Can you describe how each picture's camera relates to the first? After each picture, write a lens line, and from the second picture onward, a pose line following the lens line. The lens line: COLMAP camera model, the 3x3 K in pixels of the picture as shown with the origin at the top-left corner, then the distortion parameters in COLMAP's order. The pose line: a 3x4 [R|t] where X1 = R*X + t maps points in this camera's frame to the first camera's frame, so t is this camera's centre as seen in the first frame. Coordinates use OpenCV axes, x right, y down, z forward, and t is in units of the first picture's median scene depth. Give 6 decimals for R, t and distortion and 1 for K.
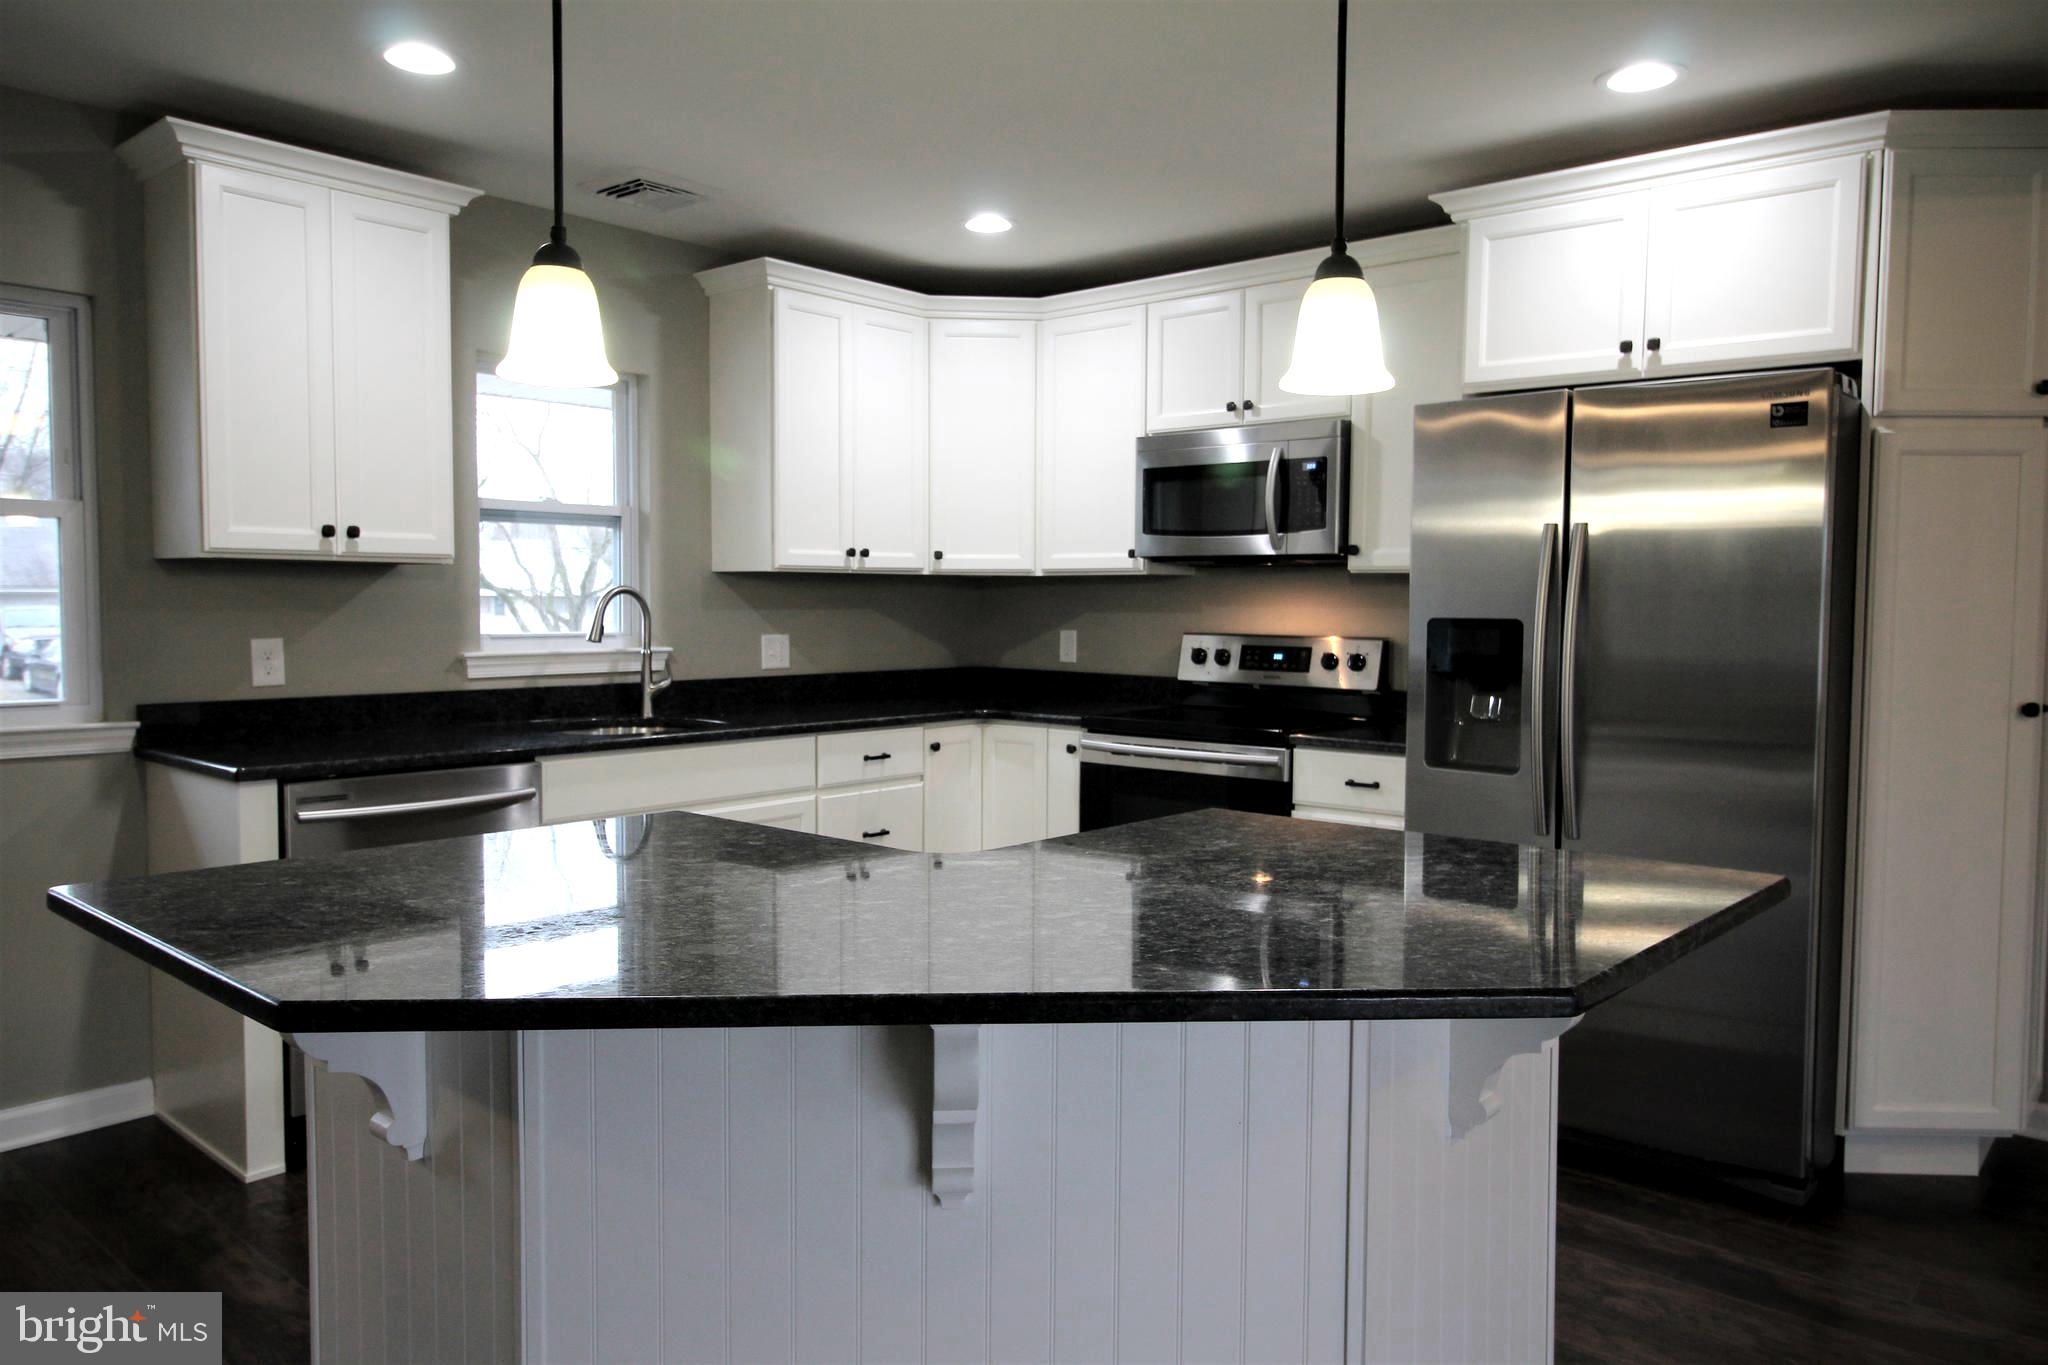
lens RADIAL K [[1407.6, 0, 1030.6], [0, 1407.6, 681.6], [0, 0, 1]] dist [0.003699, -0.002356]
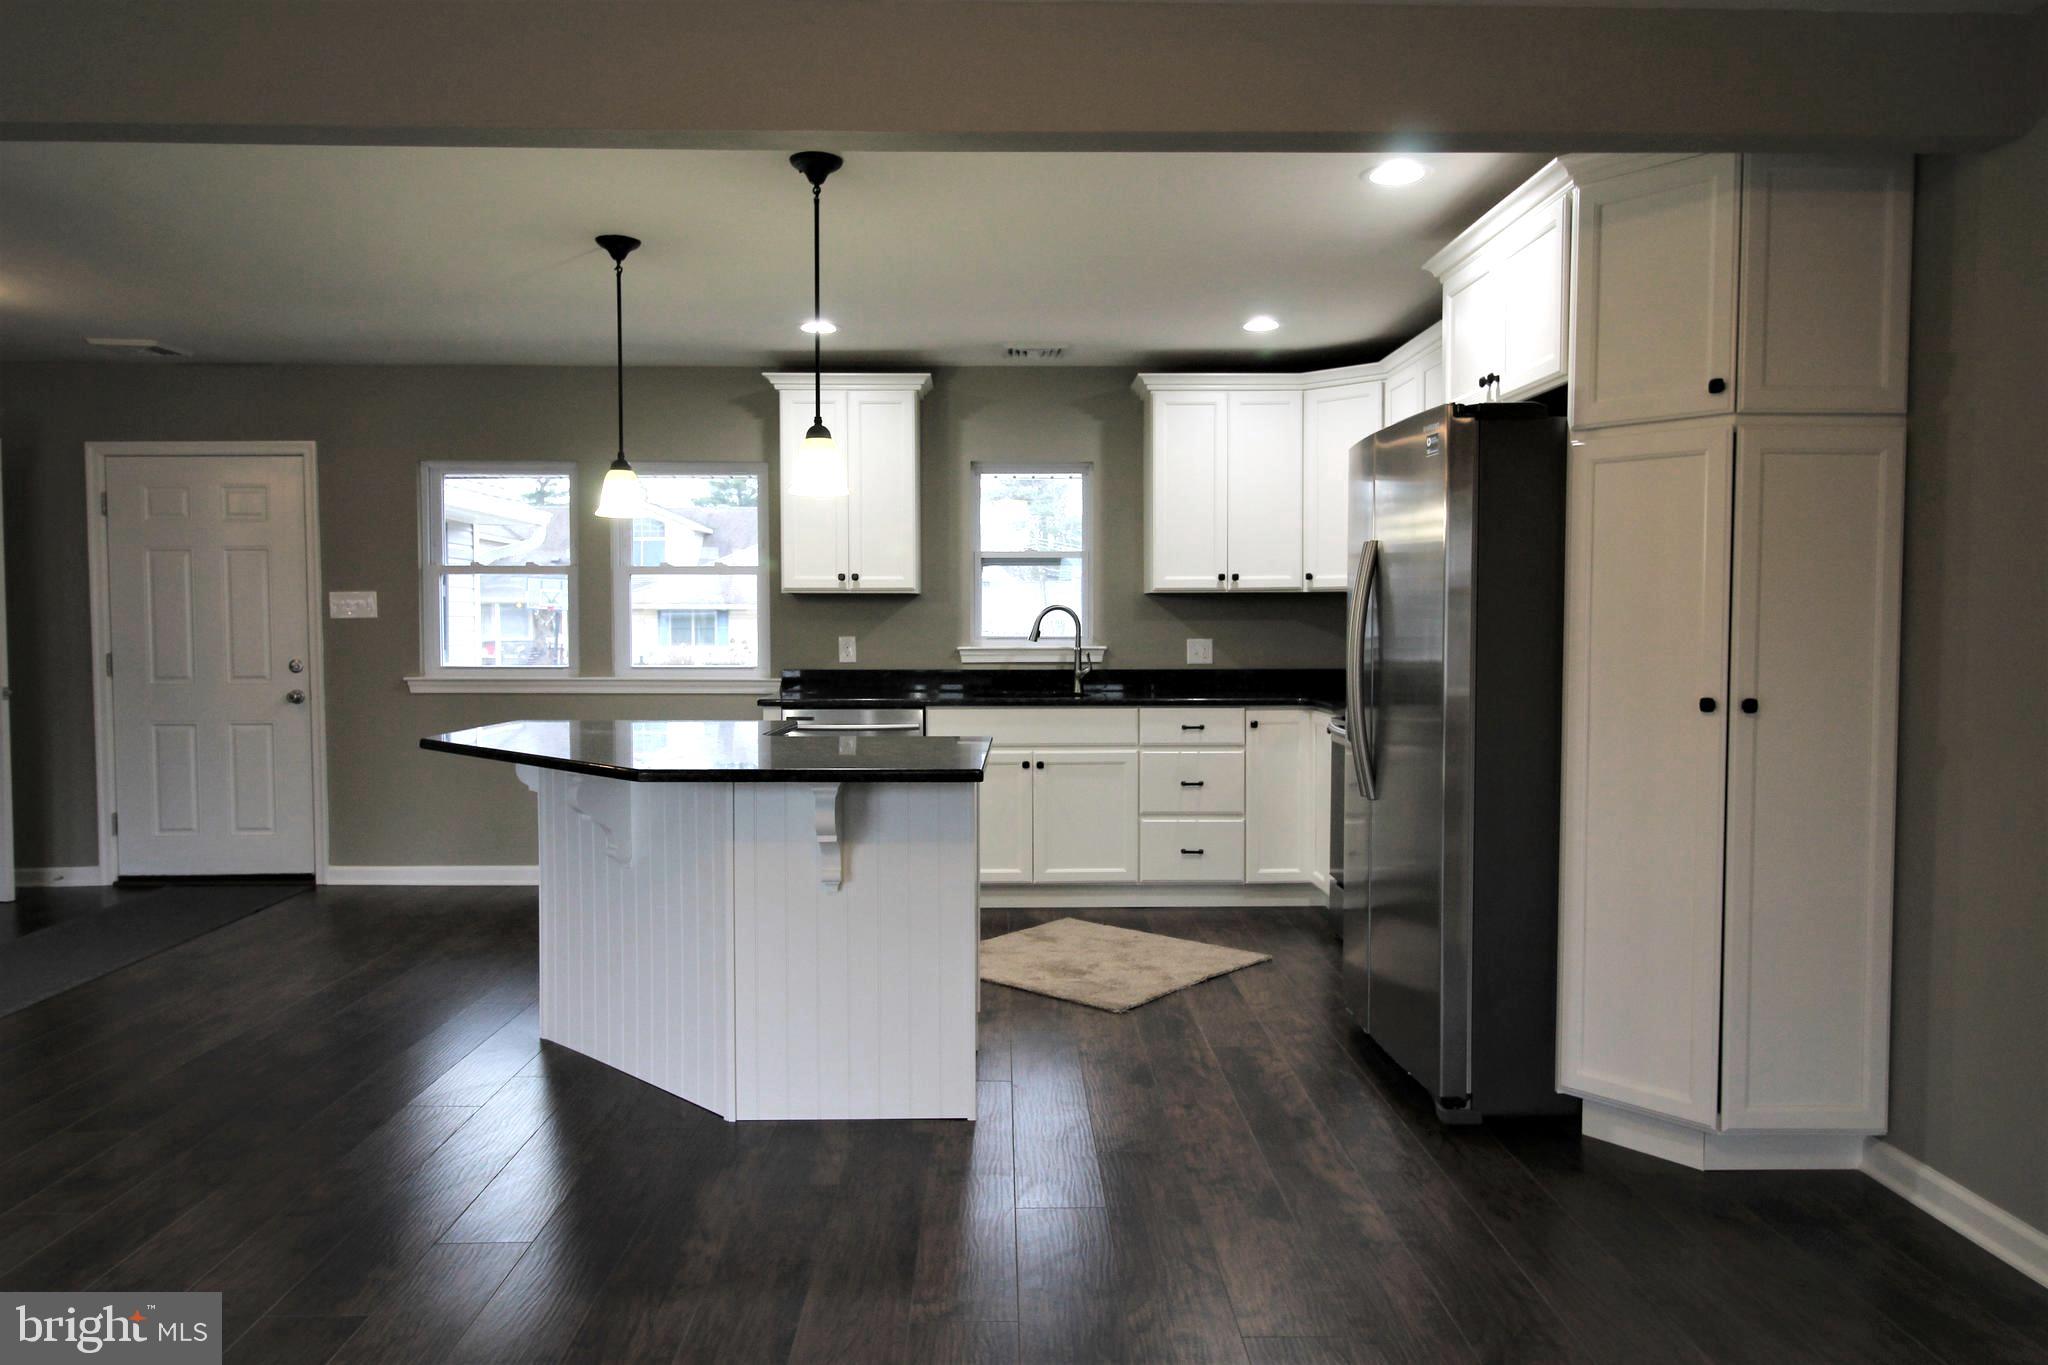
lens RADIAL K [[1388.9, 0, 1031.9], [0, 1388.9, 684.9], [0, 0, 1]] dist [0.016110, -0.001746]
pose [[0.672180, 0.027392, -0.739881, 0.821201], [-0.037376, 0.999297, 0.003040, 0.015086], [0.739444, 0.025610, 0.672731, -0.022462]]
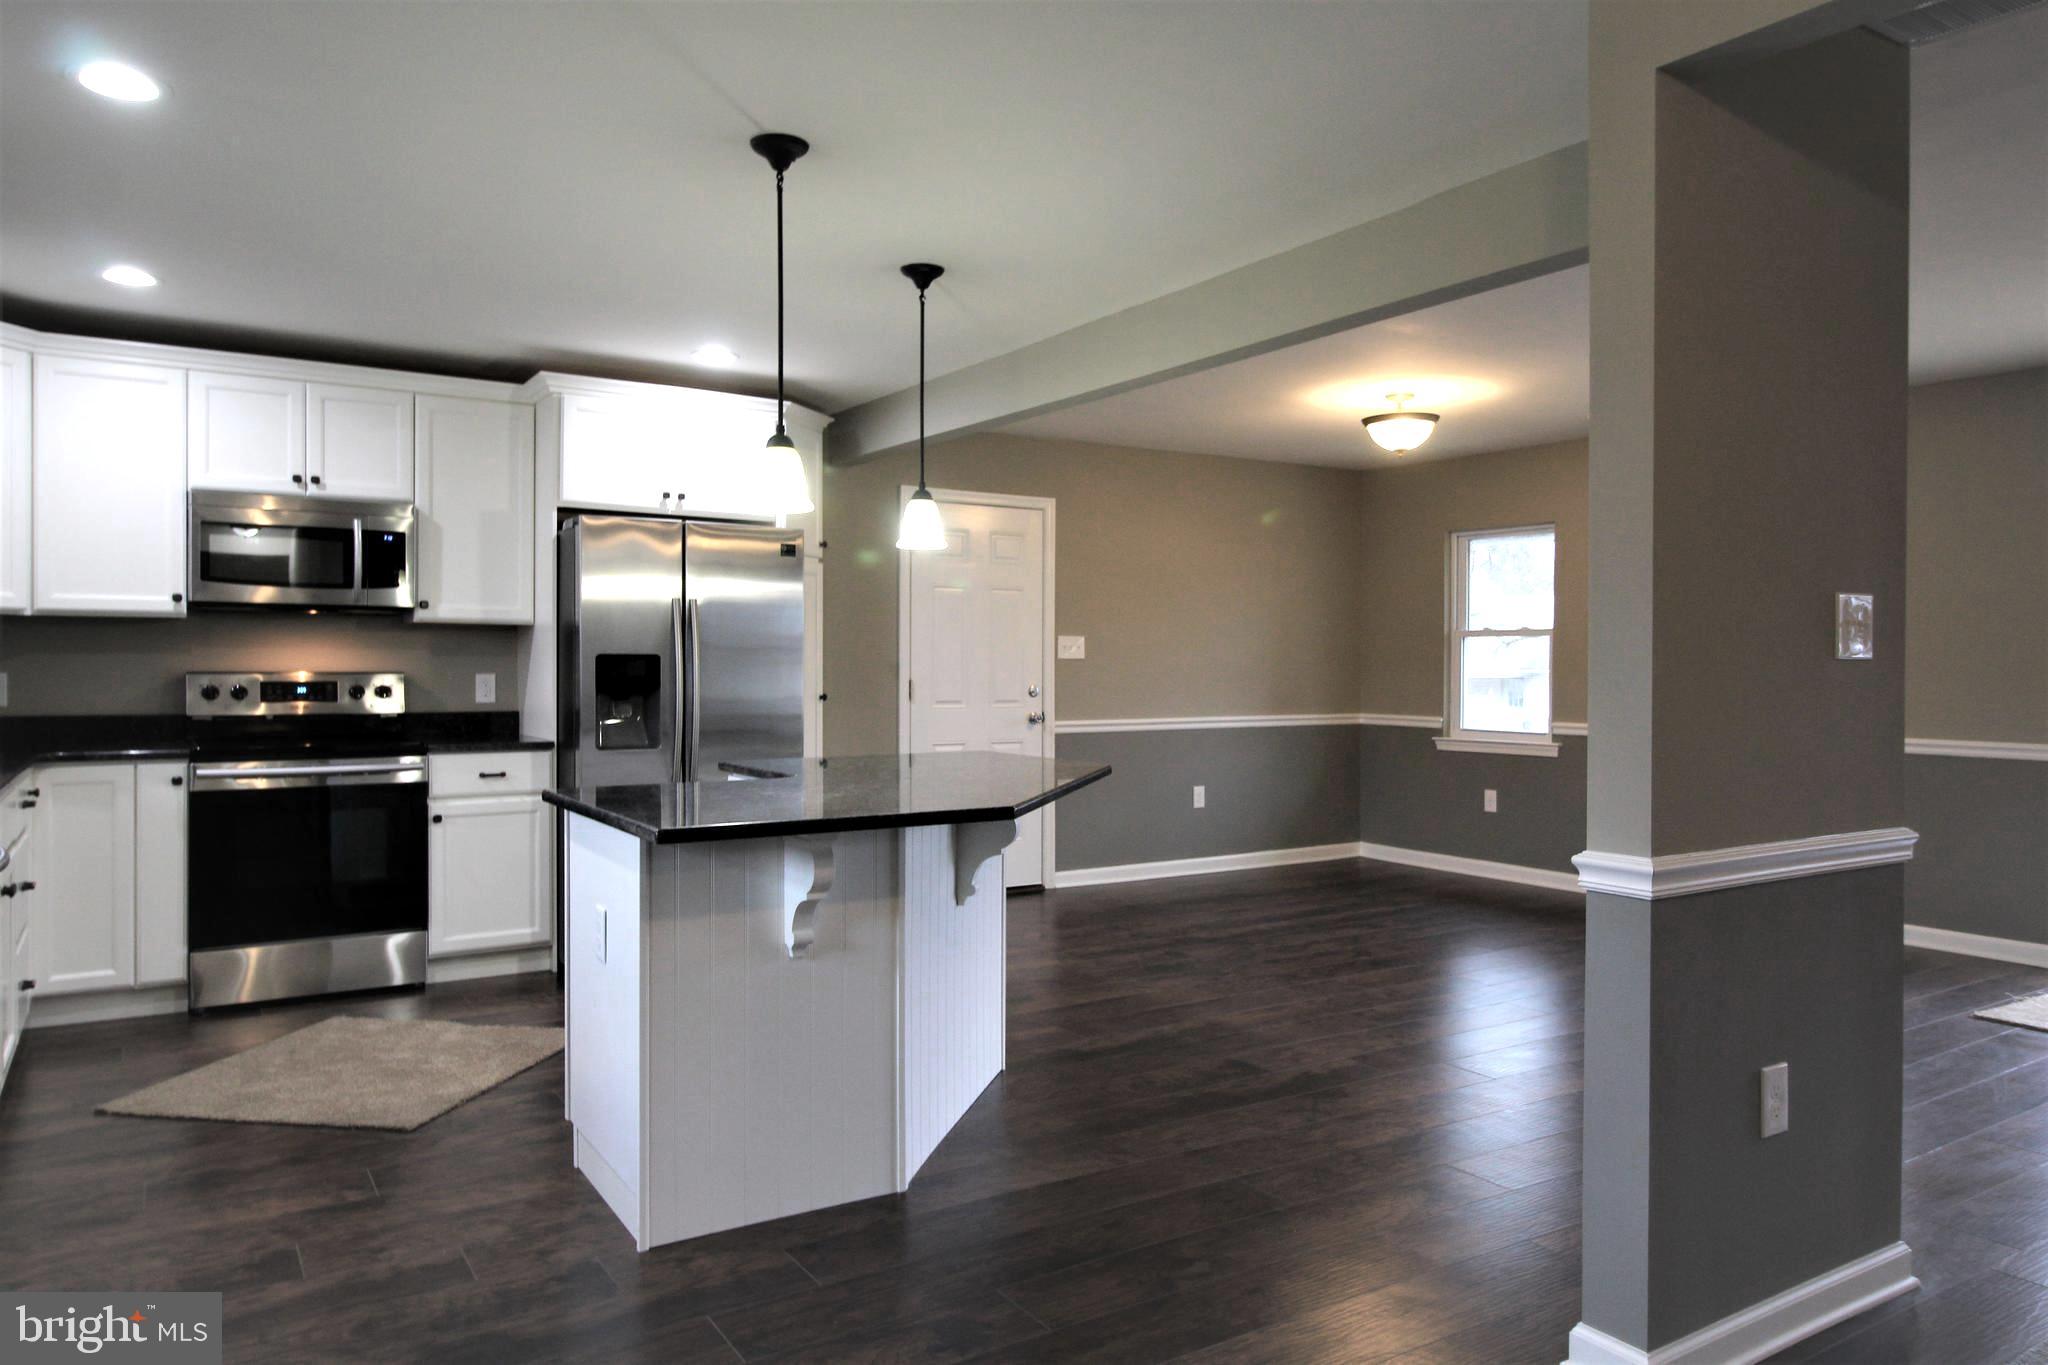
lens RADIAL K [[1363.5, 0, 1025.7], [0, 1363.5, 679.6], [0, 0, 1]] dist [0.007065, -0.005183]
pose [[0.284159, -0.016379, 0.958637, -0.837727], [0.054135, 0.998533, 0.001014, 0.005643], [-0.957248, 0.051608, 0.284628, 0.101315]]
